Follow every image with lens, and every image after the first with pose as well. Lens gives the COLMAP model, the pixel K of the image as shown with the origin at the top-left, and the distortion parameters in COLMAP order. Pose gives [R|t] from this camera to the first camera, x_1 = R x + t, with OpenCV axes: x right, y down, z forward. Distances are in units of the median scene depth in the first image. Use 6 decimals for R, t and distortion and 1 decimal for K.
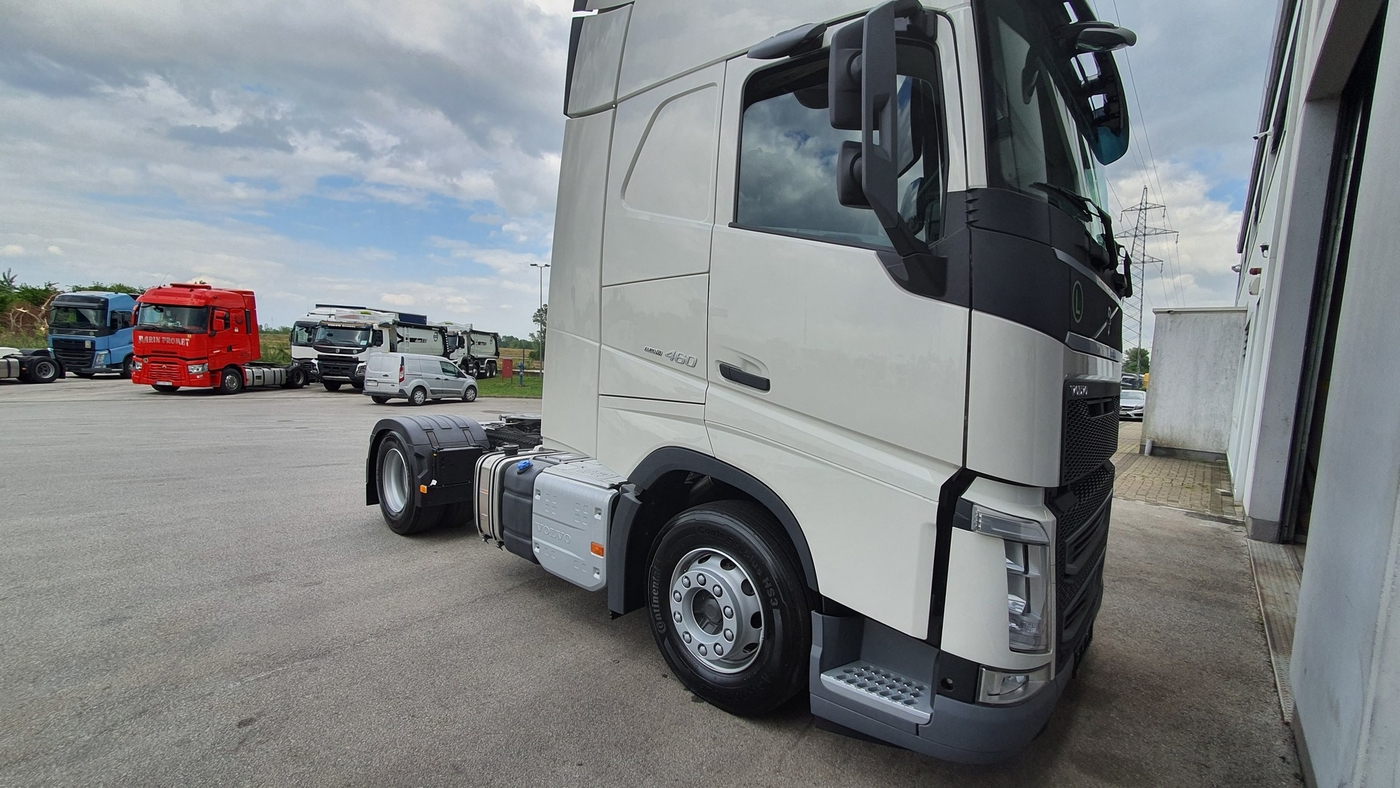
lens RADIAL K [[559.8, 0, 692.3], [0, 559.8, 407.2], [0, 0, 1]] dist [0.002729, 0.000364]
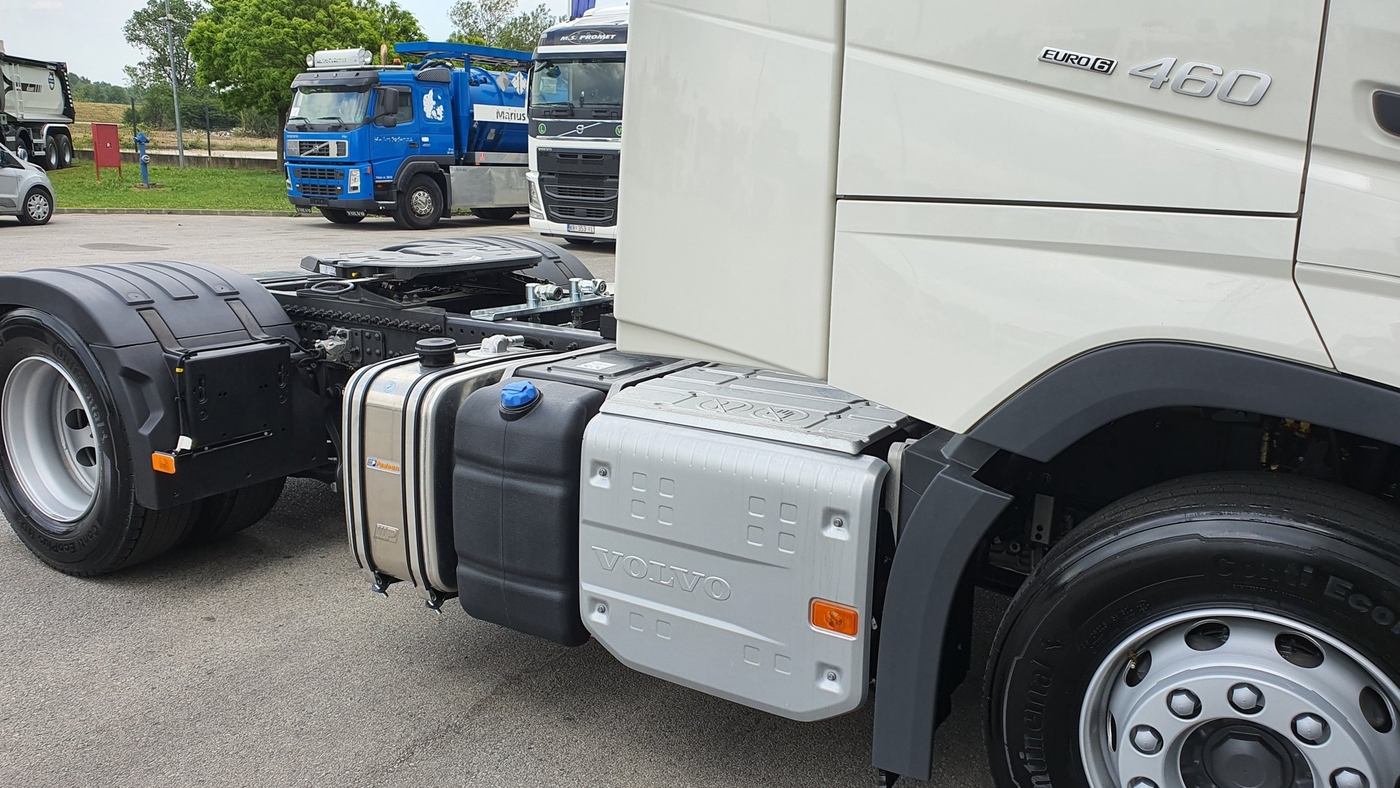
lens RADIAL K [[1099.2, 0, 704.4], [0, 1099.2, 394.7], [0, 0, 1]] dist [0.036757, -0.015261]
pose [[0.981966, -0.049609, 0.182431, -0.299426], [0.021214, 0.987777, 0.154424, -0.006615], [-0.187862, -0.147769, 0.971016, 0.253887]]
